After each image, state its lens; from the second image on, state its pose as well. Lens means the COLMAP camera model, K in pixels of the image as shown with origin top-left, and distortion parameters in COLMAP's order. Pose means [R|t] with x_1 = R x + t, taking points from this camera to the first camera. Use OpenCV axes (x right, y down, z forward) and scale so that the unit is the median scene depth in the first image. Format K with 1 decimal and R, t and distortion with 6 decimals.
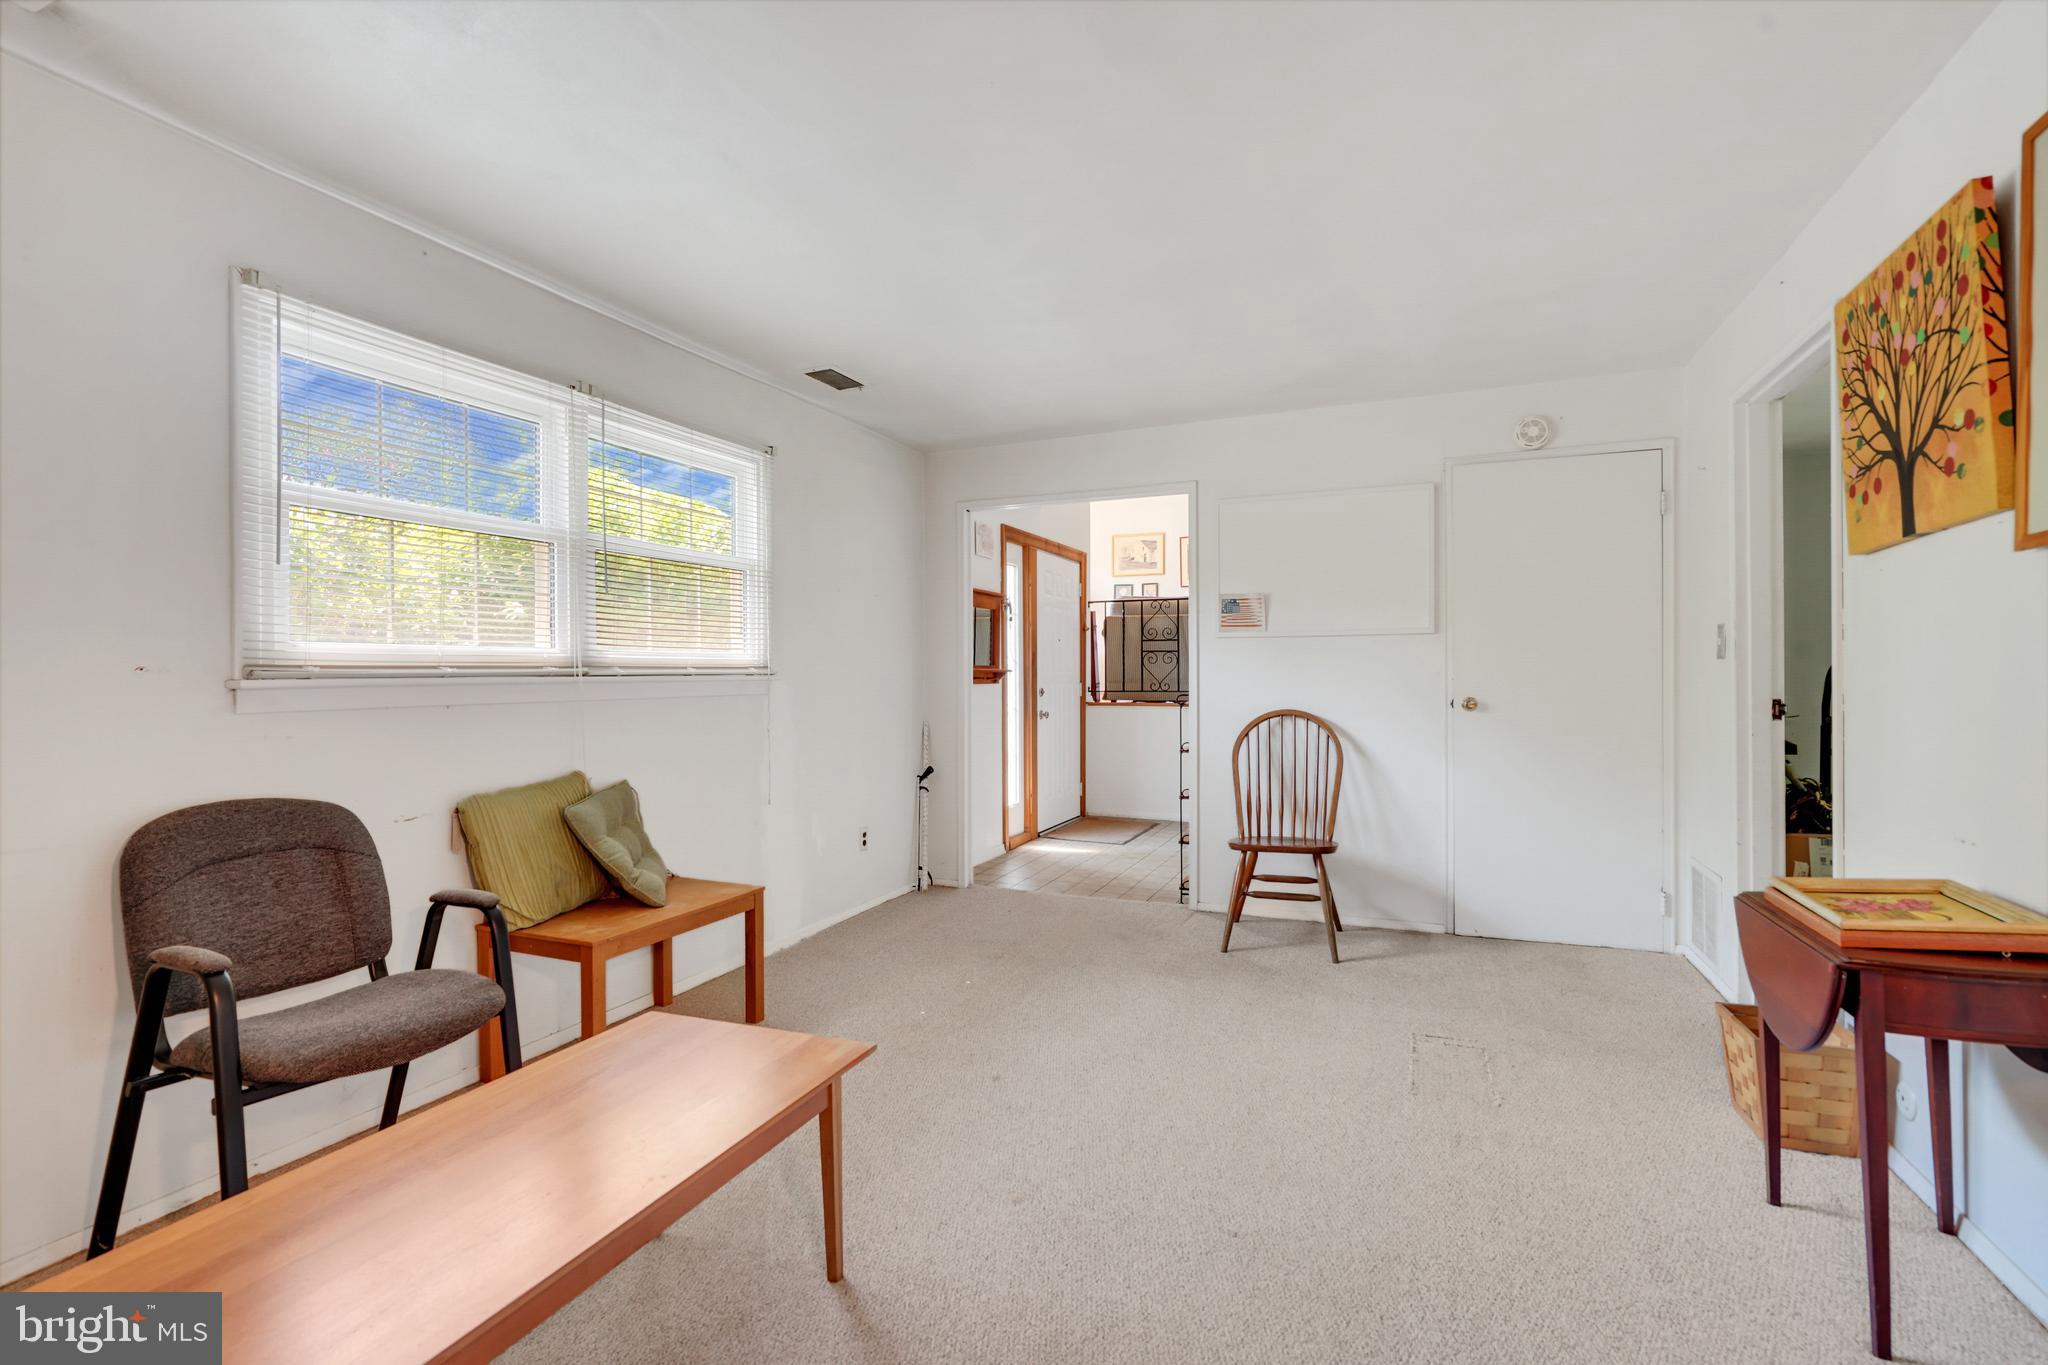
lens RADIAL K [[925.1, 0, 1022.9], [0, 925.1, 682.1], [0, 0, 1]] dist [-0.005891, 0.003626]
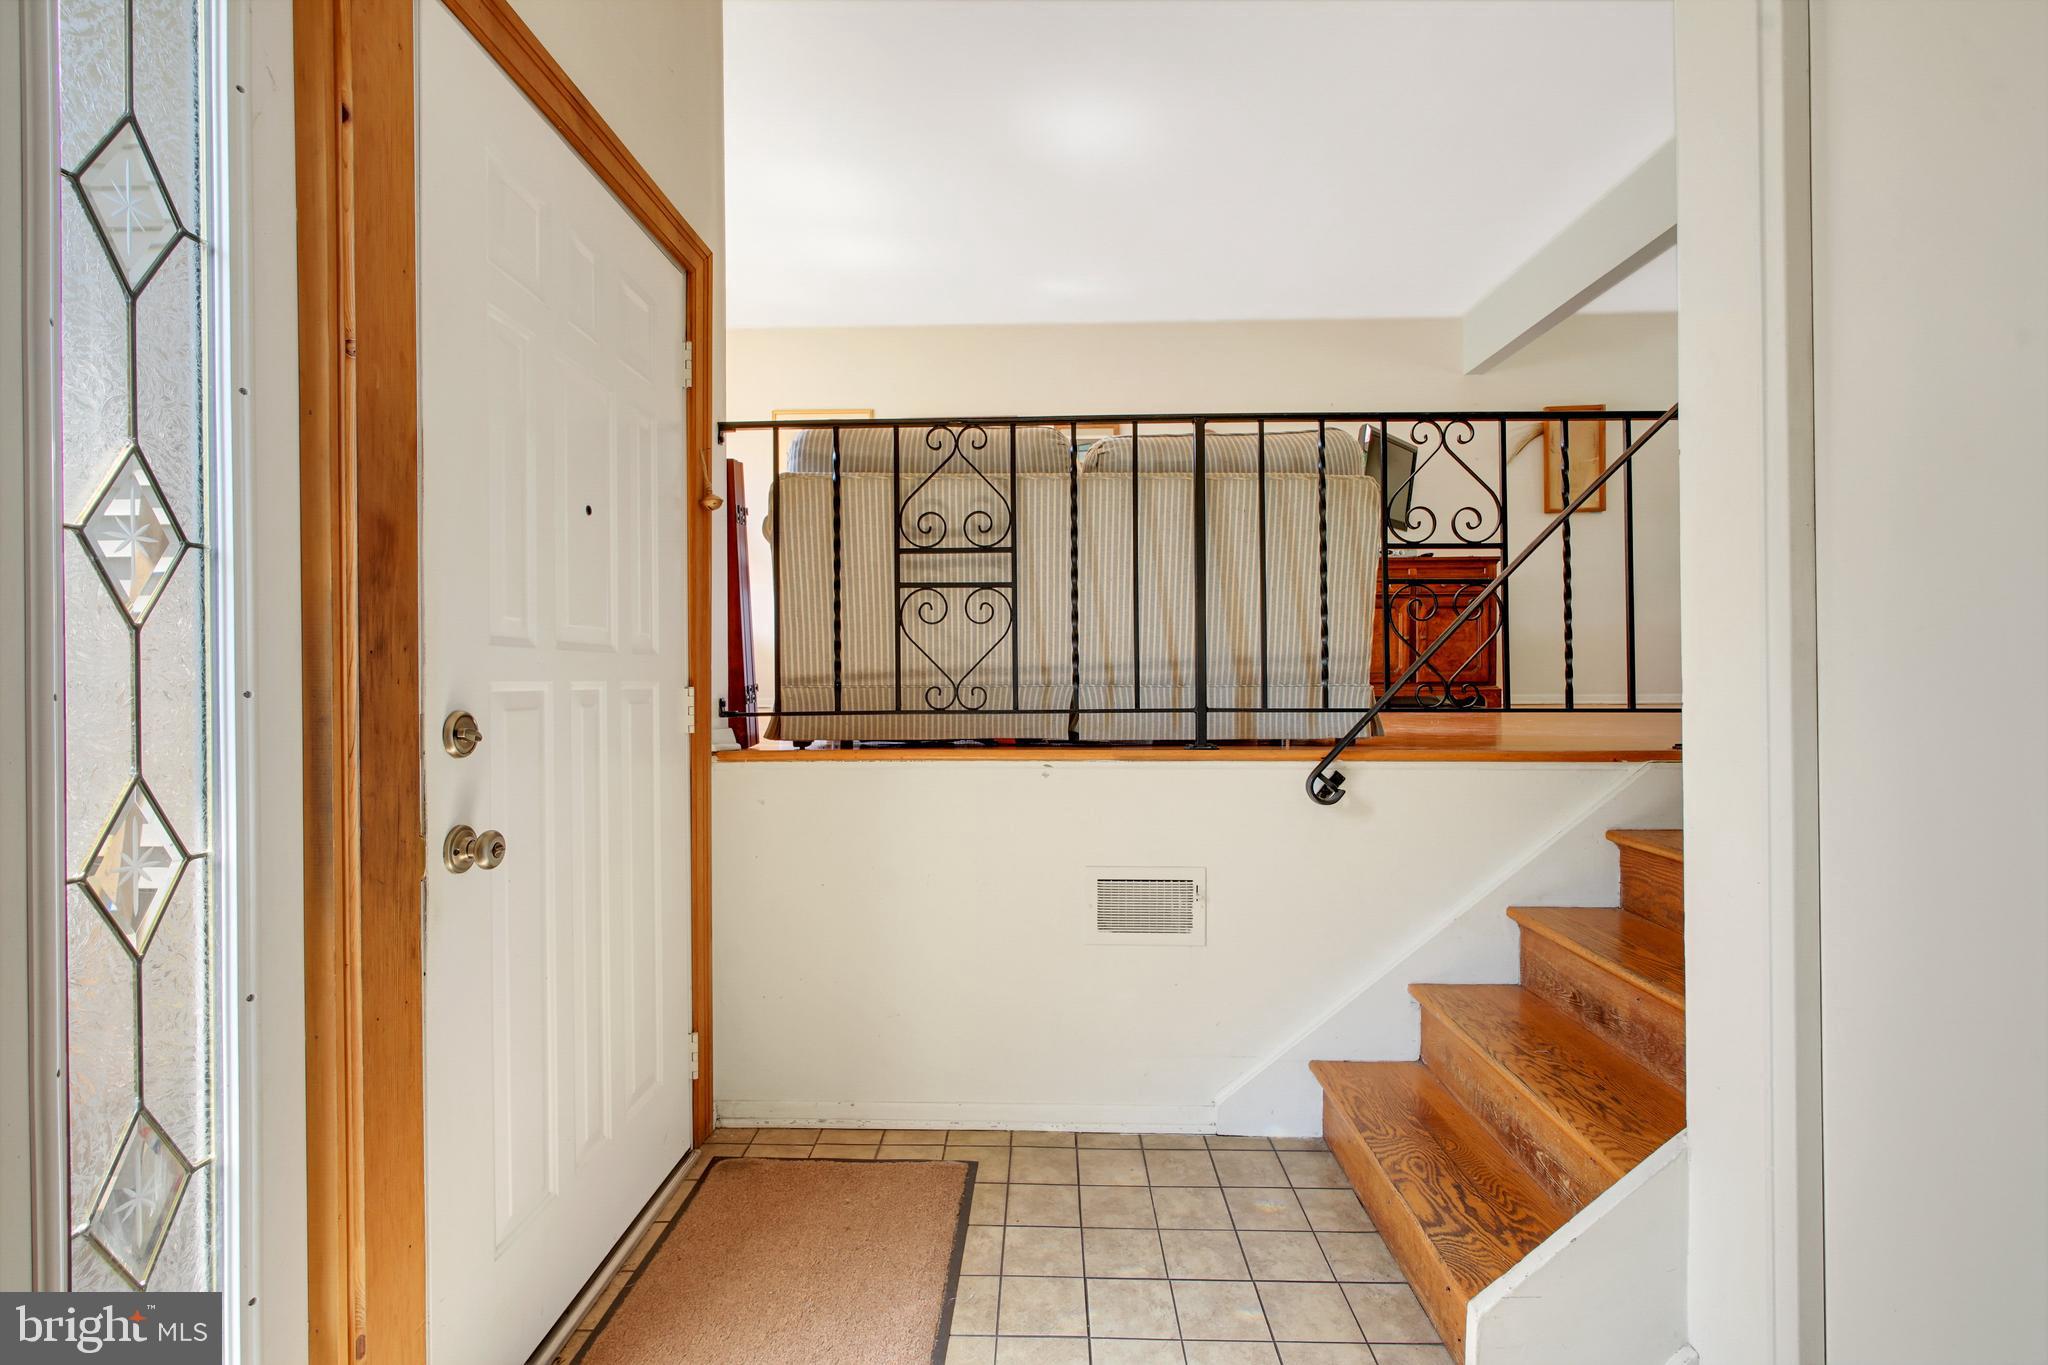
lens RADIAL K [[925.1, 0, 1021.9], [0, 925.1, 686.5], [0, 0, 1]] dist [-0.005891, 0.003626]
pose [[0.926768, -0.004264, 0.375611, 0.049640], [0.006279, 0.999972, -0.004141, 0.002889], [-0.375583, 0.006196, 0.926768, 0.693099]]
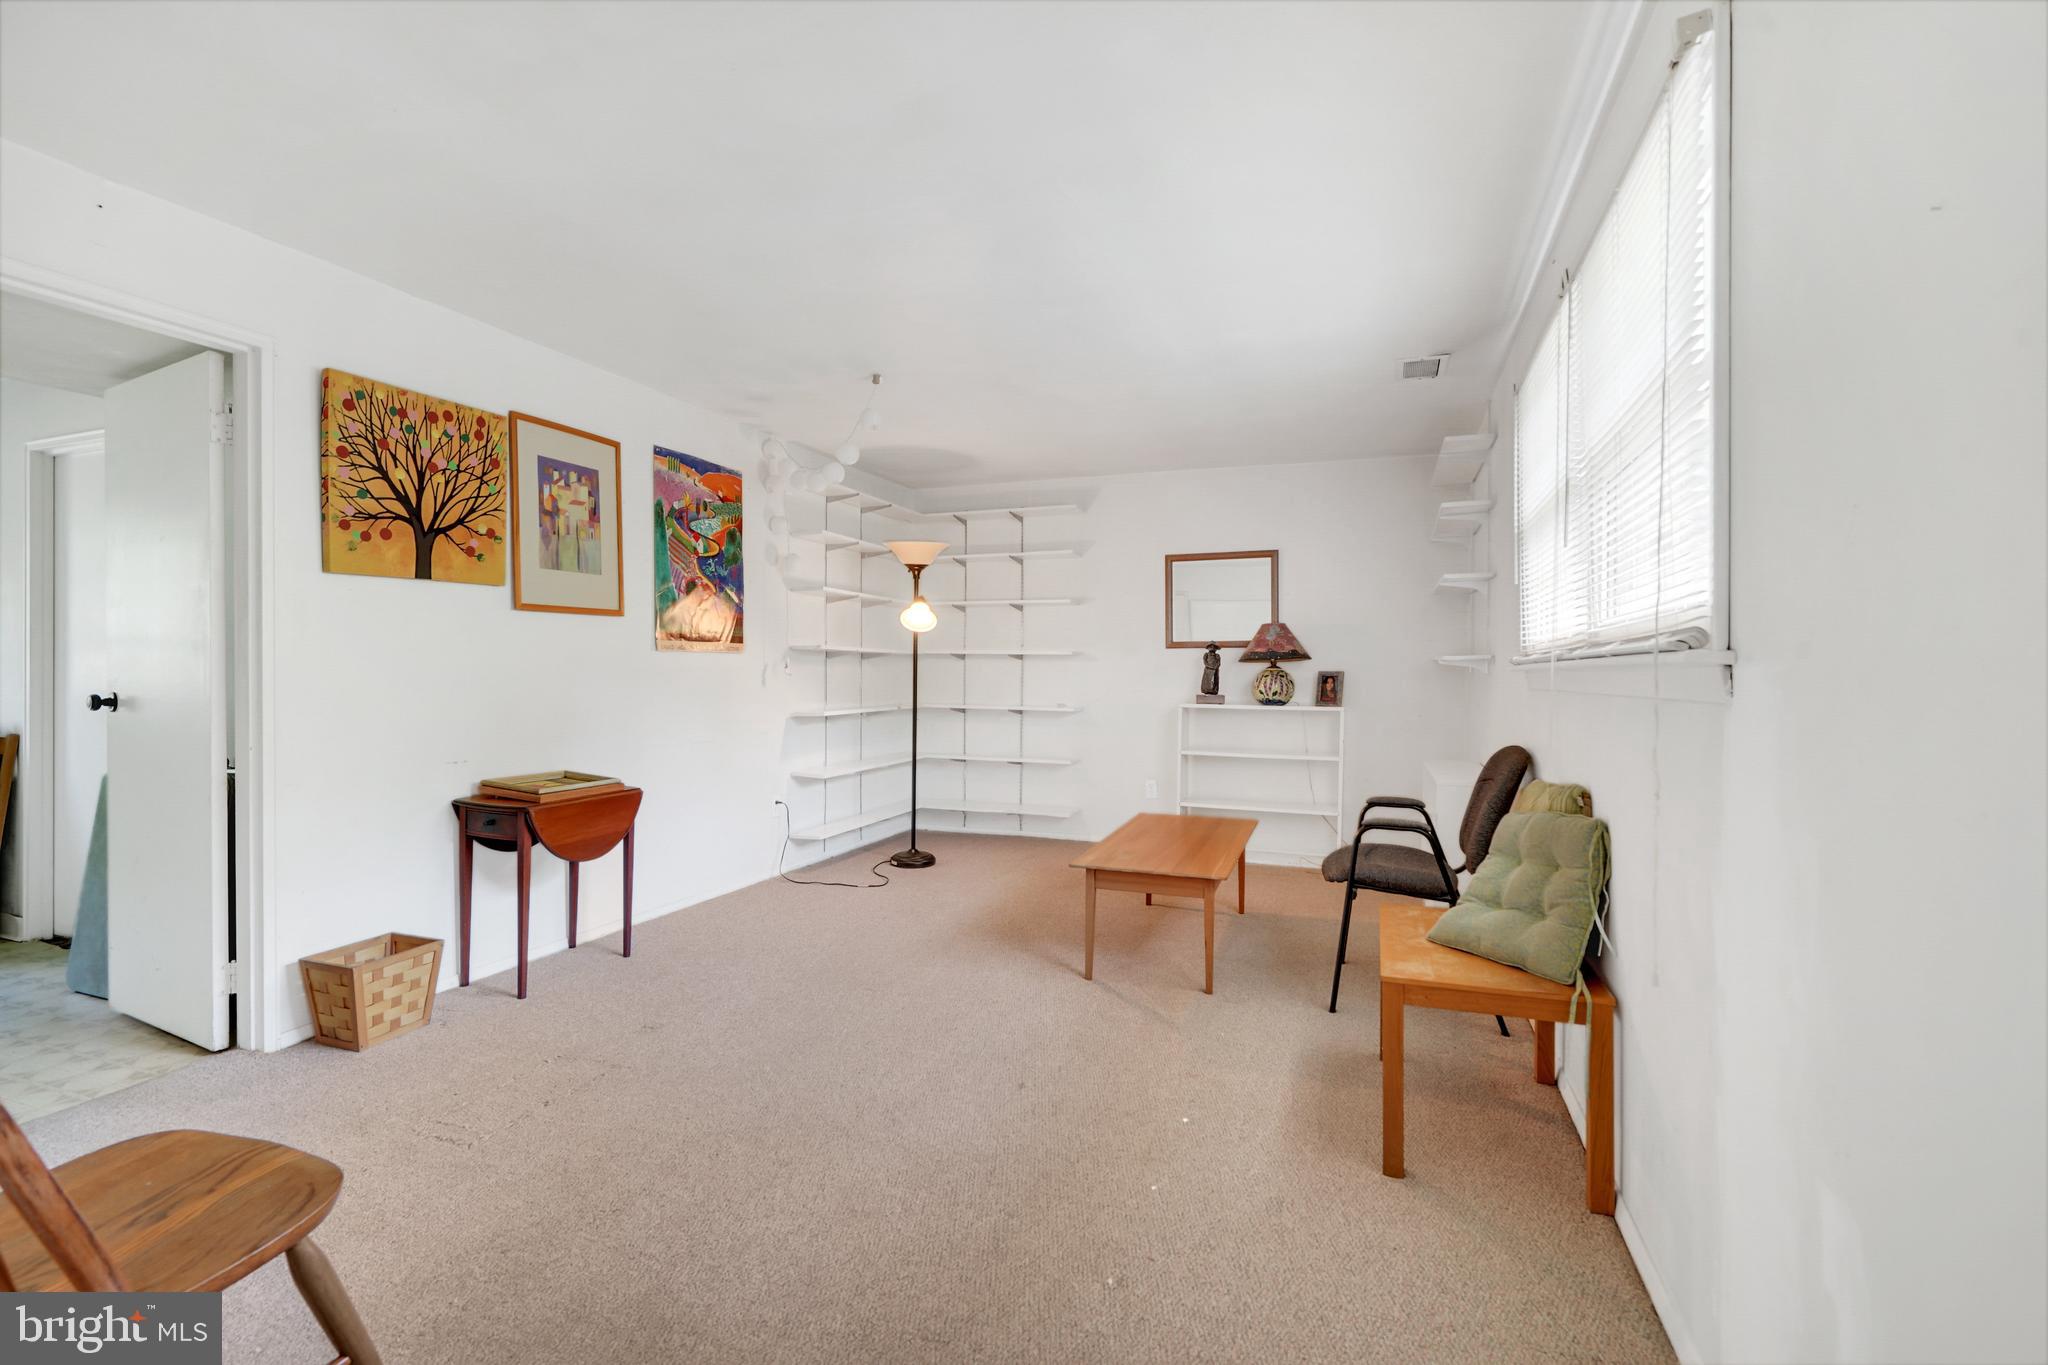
lens RADIAL K [[925.1, 0, 1016.4], [0, 925.1, 681.7], [0, 0, 1]] dist [-0.005891, 0.003626]
pose [[-0.999359, 0.005477, -0.035384, 0.008190], [0.004910, 0.999859, 0.016087, -0.003229], [0.035467, 0.015903, -0.999244, 1.930042]]
